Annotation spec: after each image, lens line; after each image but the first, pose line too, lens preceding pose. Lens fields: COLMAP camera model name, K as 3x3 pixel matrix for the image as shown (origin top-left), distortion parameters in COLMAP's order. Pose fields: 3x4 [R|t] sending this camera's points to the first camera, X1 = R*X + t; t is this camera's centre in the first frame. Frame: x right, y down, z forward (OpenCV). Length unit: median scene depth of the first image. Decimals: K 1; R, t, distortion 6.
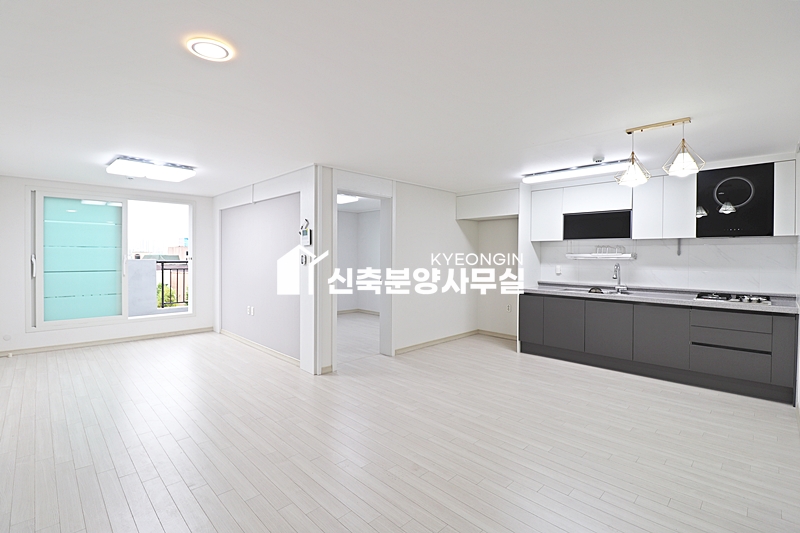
lens RADIAL K [[368.4, 0, 398.7], [0, 368.4, 258.1], [0, 0, 1]] dist [-0.005098, -0.009574]
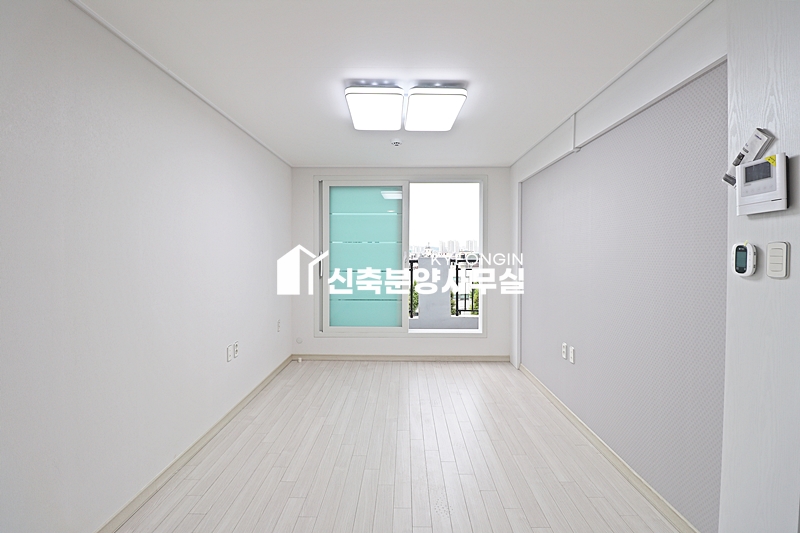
lens RADIAL K [[368.4, 0, 402.5], [0, 368.4, 259.3], [0, 0, 1]] dist [-0.005098, -0.009574]
pose [[0.707650, 0.008812, -0.706509, -0.215182], [-0.004400, 0.999958, 0.008066, 0.001736], [0.706550, -0.002599, 0.707658, 0.494129]]
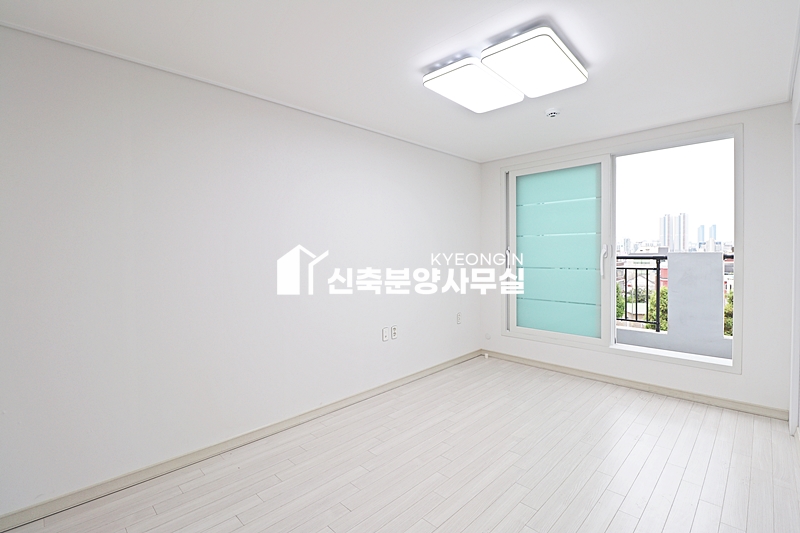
lens RADIAL K [[368.4, 0, 405.3], [0, 368.4, 257.7], [0, 0, 1]] dist [-0.005098, -0.009574]
pose [[0.023136, 0.008802, -0.999694, -0.139394], [-0.000901, 0.999961, 0.008783, 0.010161], [0.999732, 0.000697, 0.023143, 0.735121]]
